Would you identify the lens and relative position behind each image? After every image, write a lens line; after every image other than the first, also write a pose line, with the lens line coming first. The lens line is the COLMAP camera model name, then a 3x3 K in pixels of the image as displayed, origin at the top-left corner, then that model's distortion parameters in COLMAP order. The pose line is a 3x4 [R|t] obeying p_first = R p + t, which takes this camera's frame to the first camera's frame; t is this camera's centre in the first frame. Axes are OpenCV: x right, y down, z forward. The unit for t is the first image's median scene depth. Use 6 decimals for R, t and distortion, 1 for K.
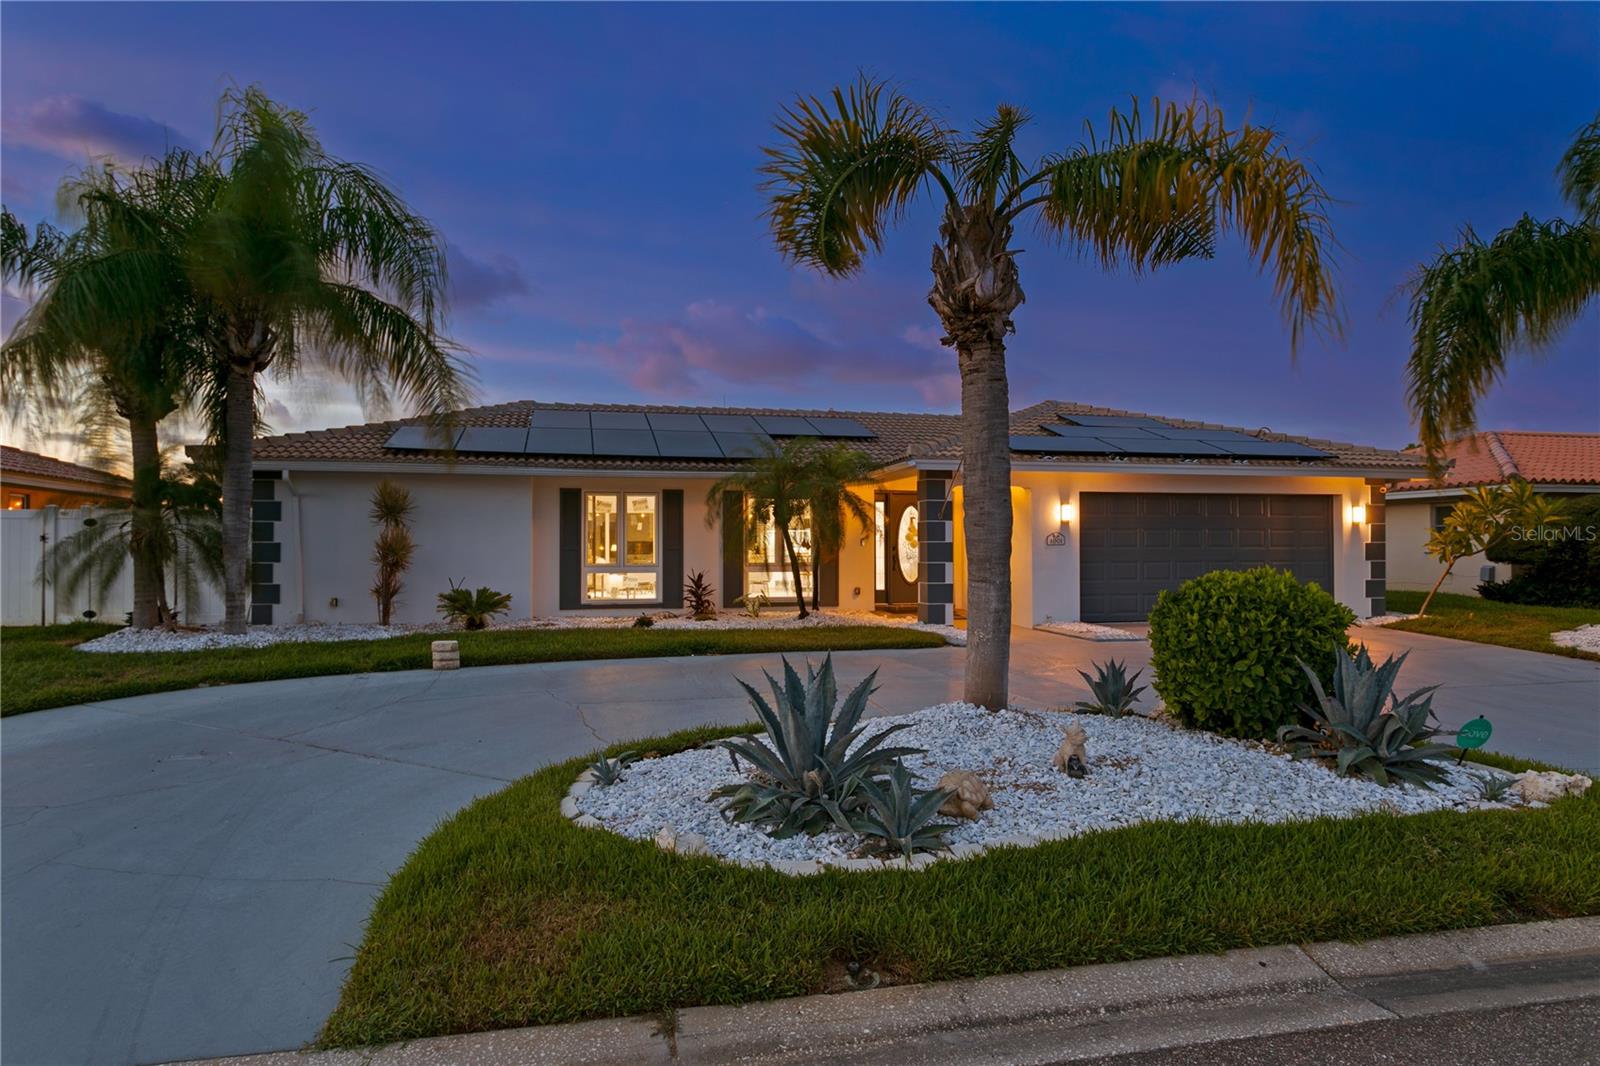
lens RADIAL K [[954.5, 0, 801.6], [0, 954.5, 536.4], [0, 0, 1]] dist [-0.018115, 0.000677]
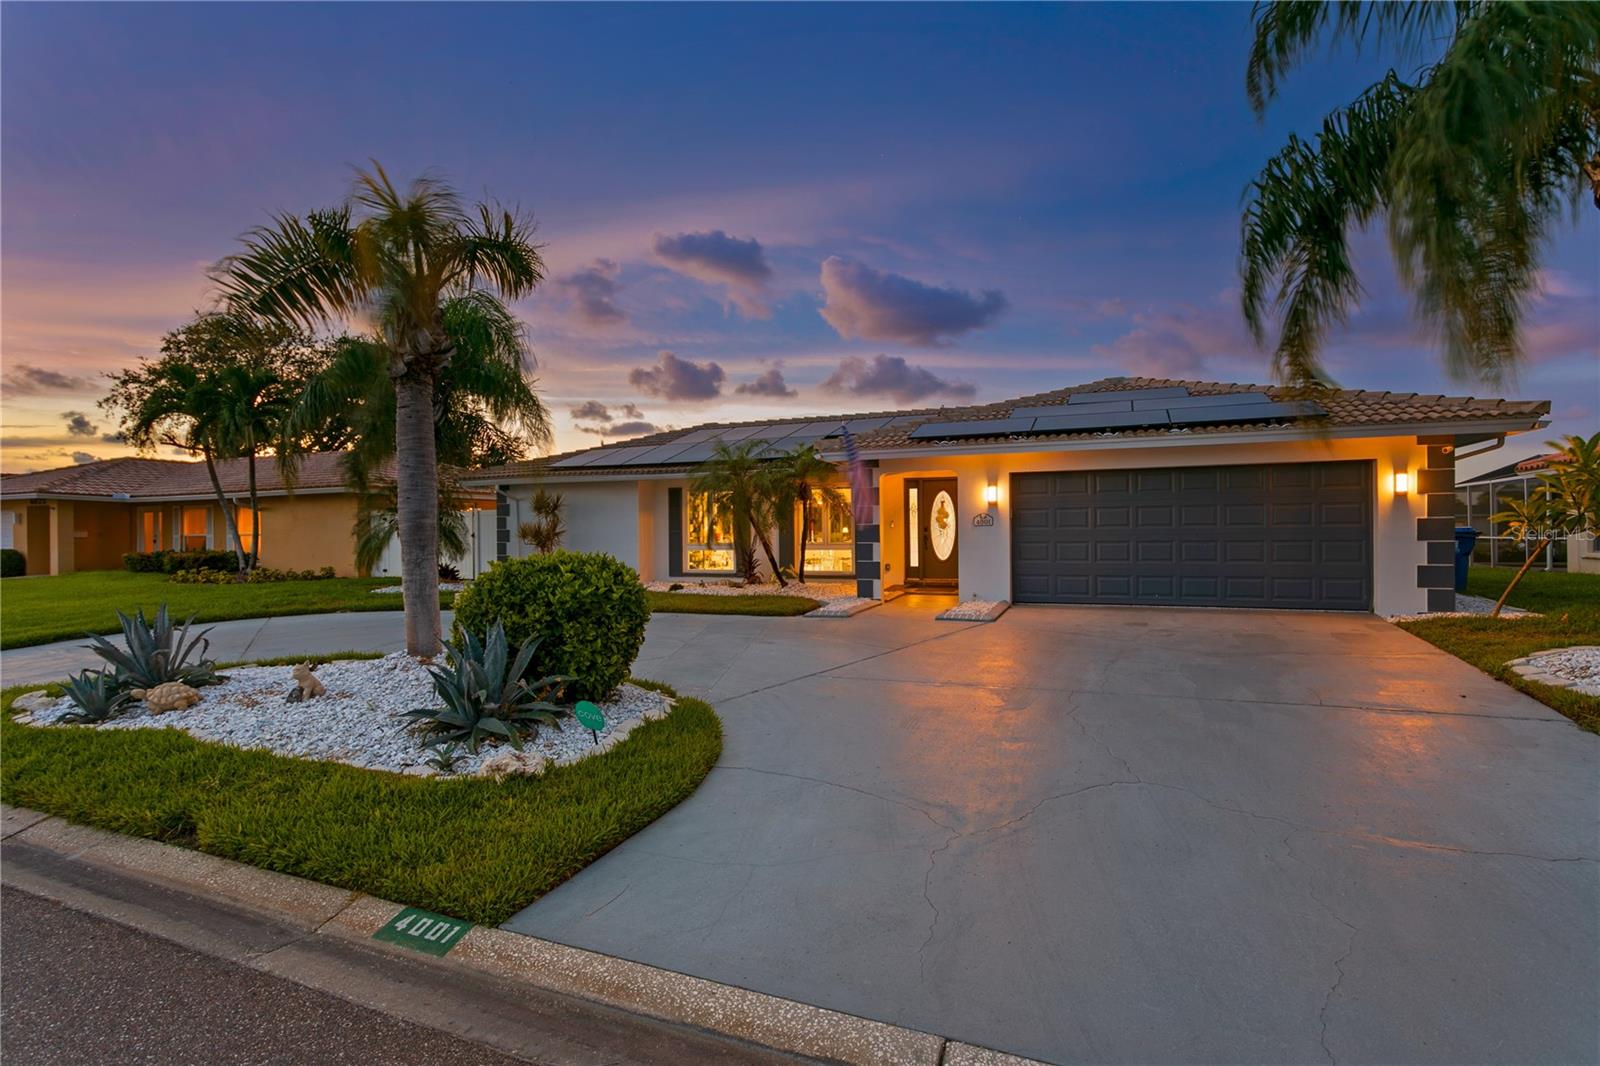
lens RADIAL K [[801.1, 0, 802.1], [0, 801.1, 530.7], [0, 0, 1]] dist [-0.002605, 0.001491]
pose [[0.827134, -0.007901, -0.561949, 0.587171], [0.017818, 0.999767, 0.012169, -0.000017], [0.561722, -0.020078, 0.827083, 0.173721]]
